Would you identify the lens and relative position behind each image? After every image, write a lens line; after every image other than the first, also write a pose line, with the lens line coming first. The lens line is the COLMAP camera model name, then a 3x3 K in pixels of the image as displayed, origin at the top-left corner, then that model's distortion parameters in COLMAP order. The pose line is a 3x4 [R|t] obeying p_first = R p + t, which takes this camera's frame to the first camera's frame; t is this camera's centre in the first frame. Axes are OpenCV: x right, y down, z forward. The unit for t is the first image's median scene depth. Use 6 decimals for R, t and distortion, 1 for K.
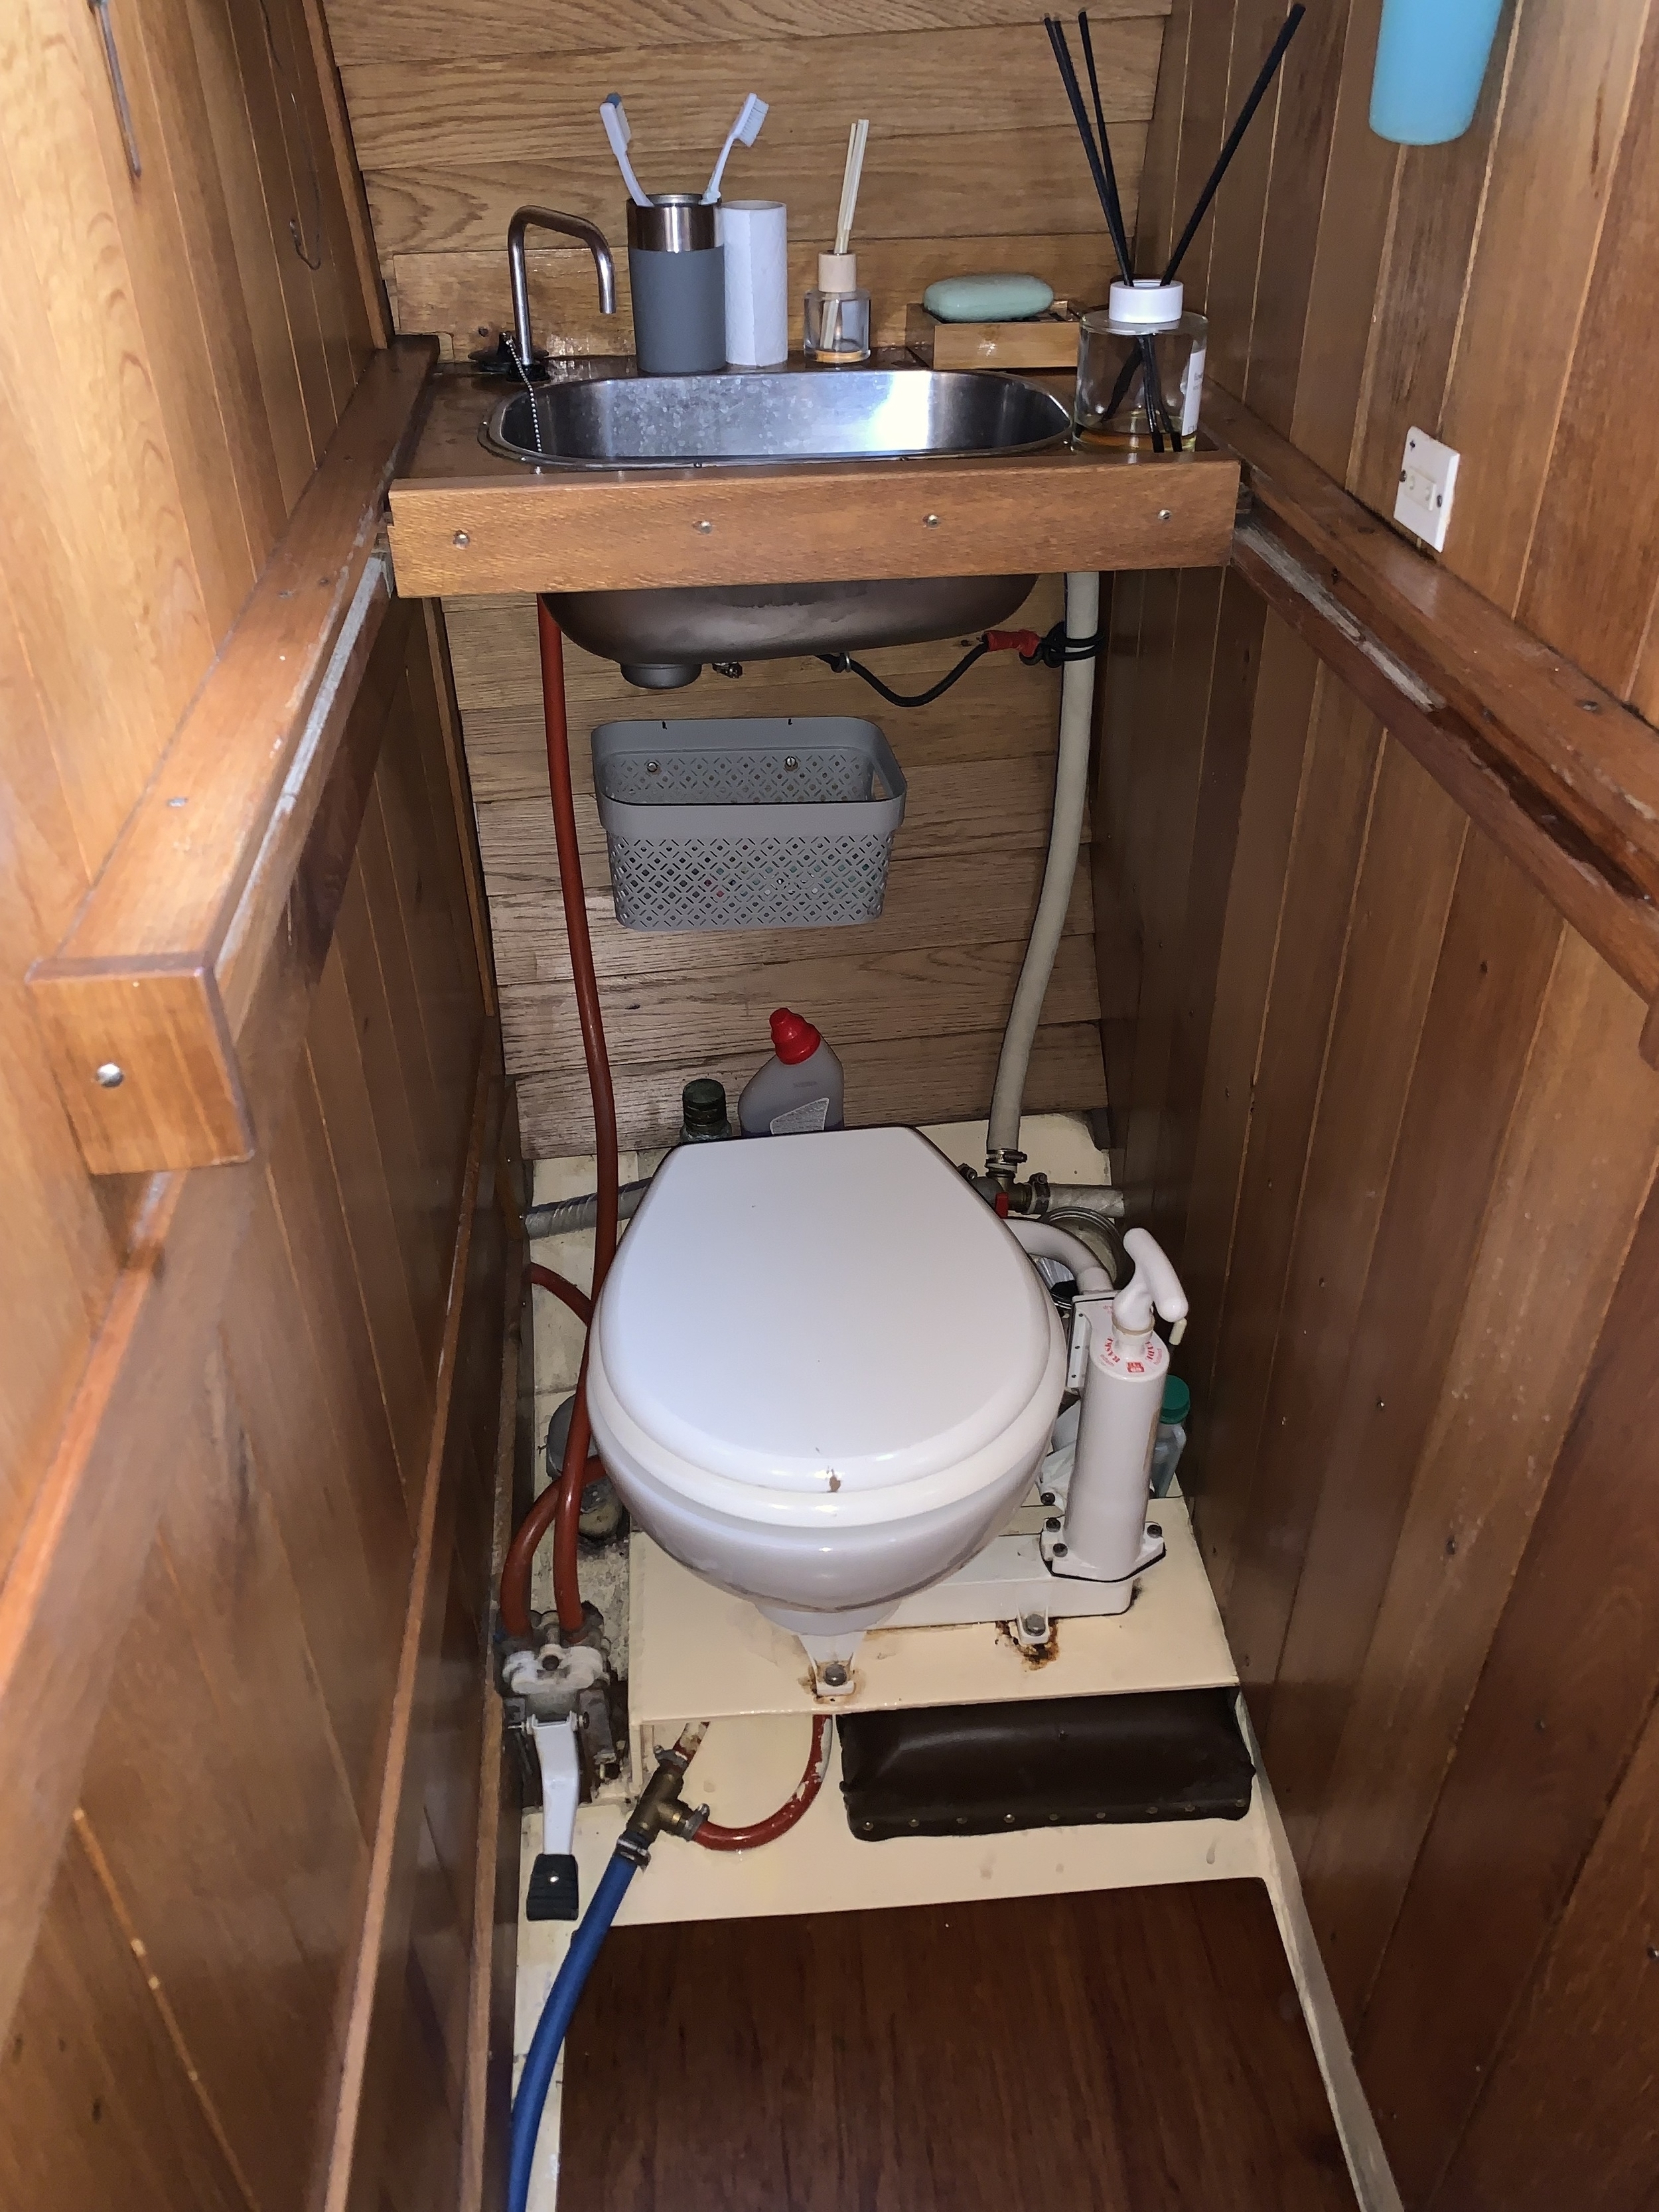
lens RADIAL K [[1686.6, 0, 834.3], [0, 1686.6, 1097.5], [0, 0, 1]] dist [0.011819, -0.007288]
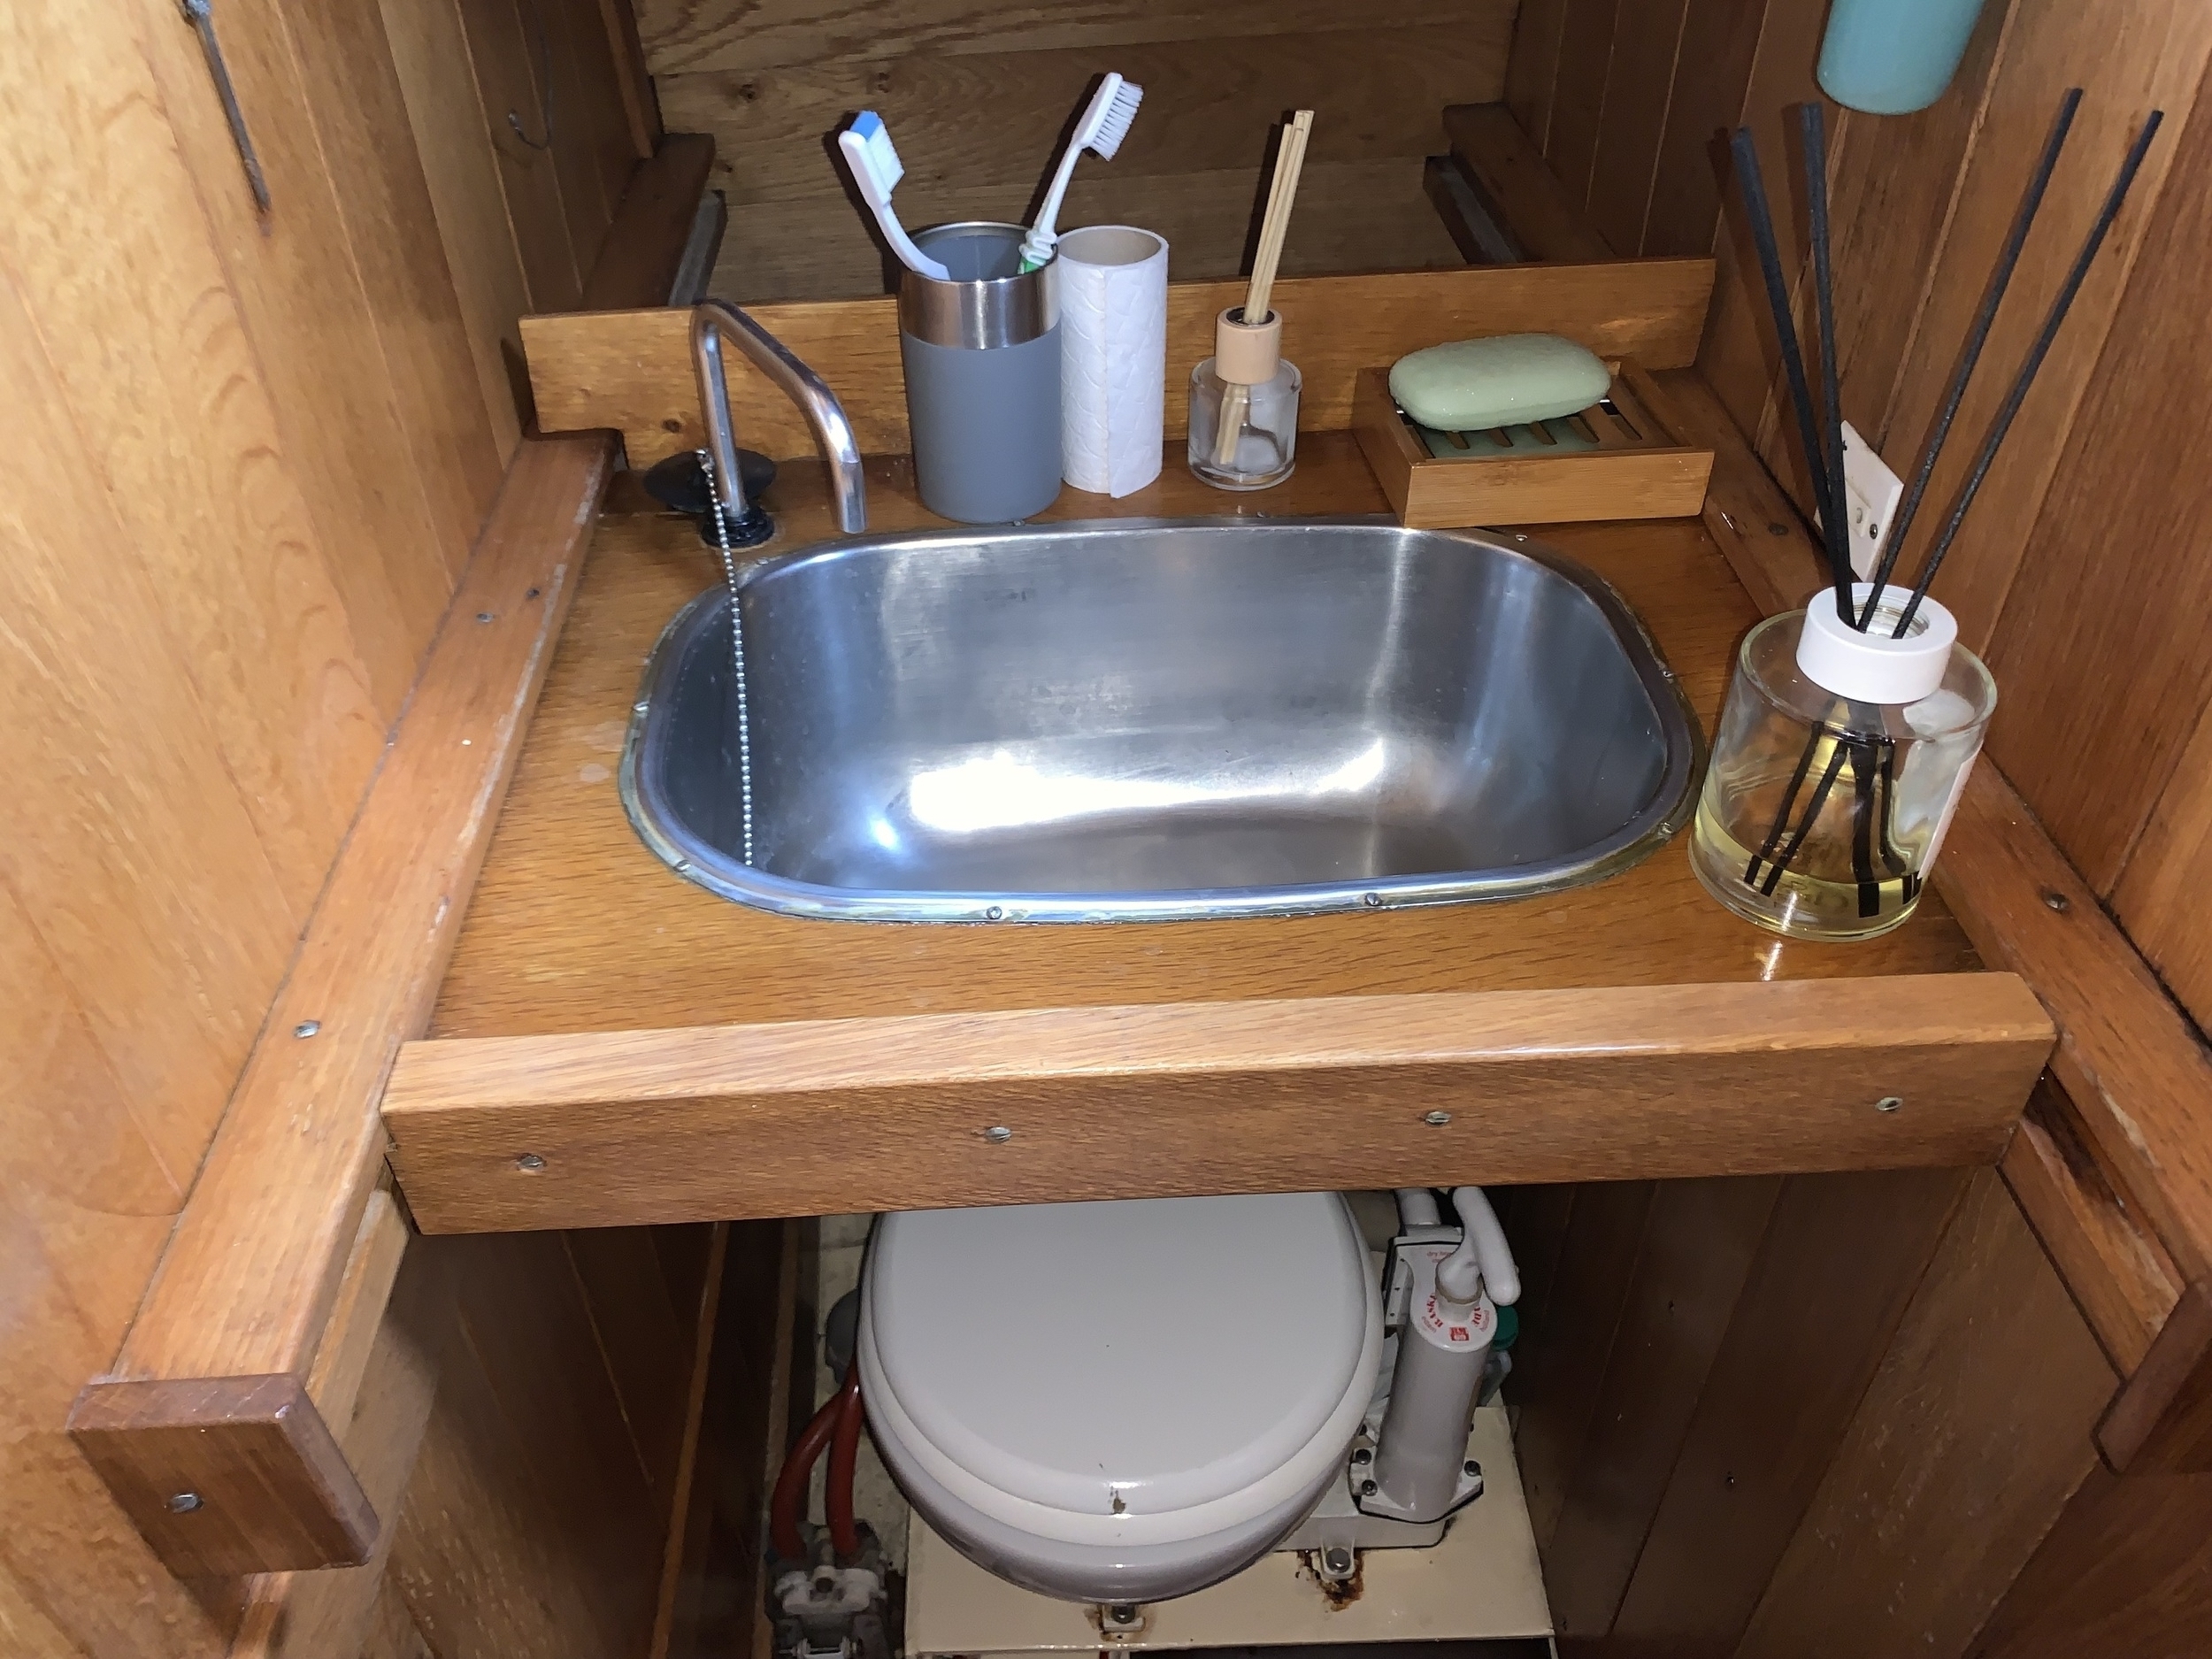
lens RADIAL K [[1686.7, 0, 1102.3], [0, 1686.7, 830.9], [0, 0, 1]] dist [0.011819, -0.007288]
pose [[0.998633, 0.029819, -0.042923, 0.016688], [-0.025576, 0.995033, 0.096202, -0.186438], [0.045579, -0.094972, 0.994436, 0.105167]]
